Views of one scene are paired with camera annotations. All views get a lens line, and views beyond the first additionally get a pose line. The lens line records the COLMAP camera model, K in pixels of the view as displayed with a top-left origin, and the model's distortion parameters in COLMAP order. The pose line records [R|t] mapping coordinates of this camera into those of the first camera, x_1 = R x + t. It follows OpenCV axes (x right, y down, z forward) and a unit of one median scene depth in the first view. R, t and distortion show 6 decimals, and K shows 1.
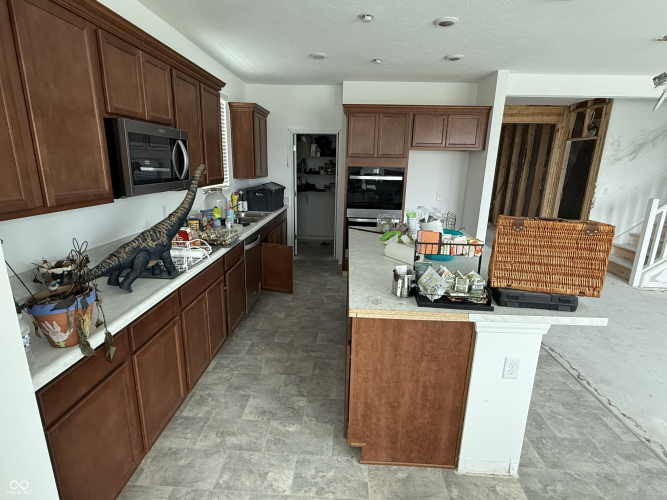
lens RADIAL K [[346.6, 0, 333.5], [0, 346.6, 250.0], [0, 0, 1]] dist [0.003902, 0.000775]
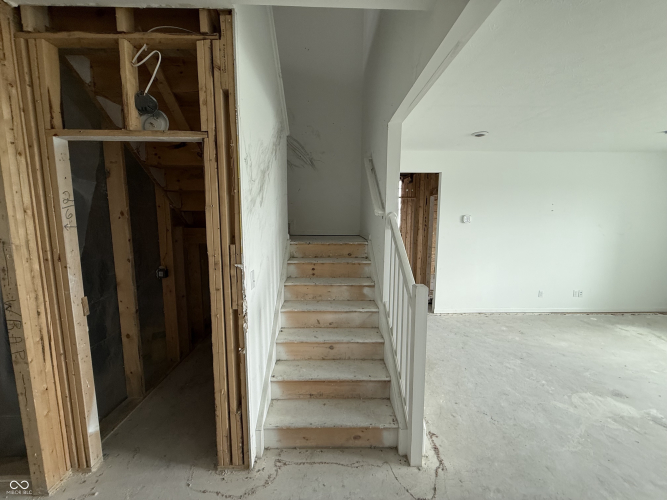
lens RADIAL K [[266.9, 0, 333.5], [0, 266.9, 250.0], [0, 0, 1]] dist [0.000635, 0.000233]
pose [[-0.063351, -0.149659, 0.986706, 0.491996], [0.235086, 0.958632, 0.160494, -0.236813], [-0.969908, 0.242128, -0.025548, 0.939562]]
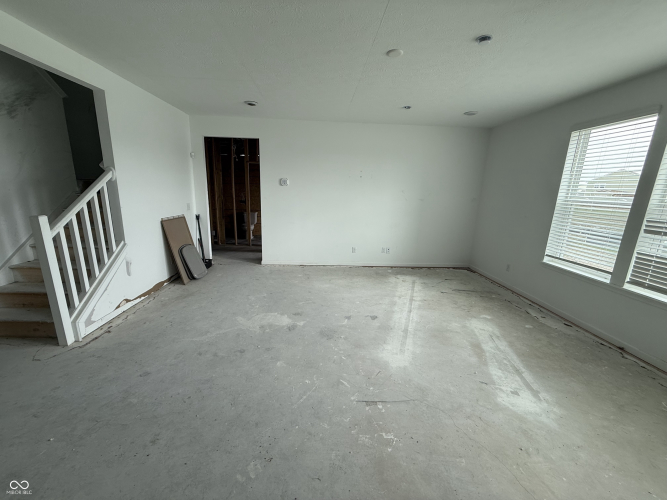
lens RADIAL K [[266.9, 0, 333.5], [0, 266.9, 250.0], [0, 0, 1]] dist [0.000635, 0.000233]
pose [[-0.090603, -0.252115, 0.963446, 0.323486], [0.205562, 0.941858, 0.265797, -0.091698], [-0.974441, 0.222130, -0.033510, 0.425090]]
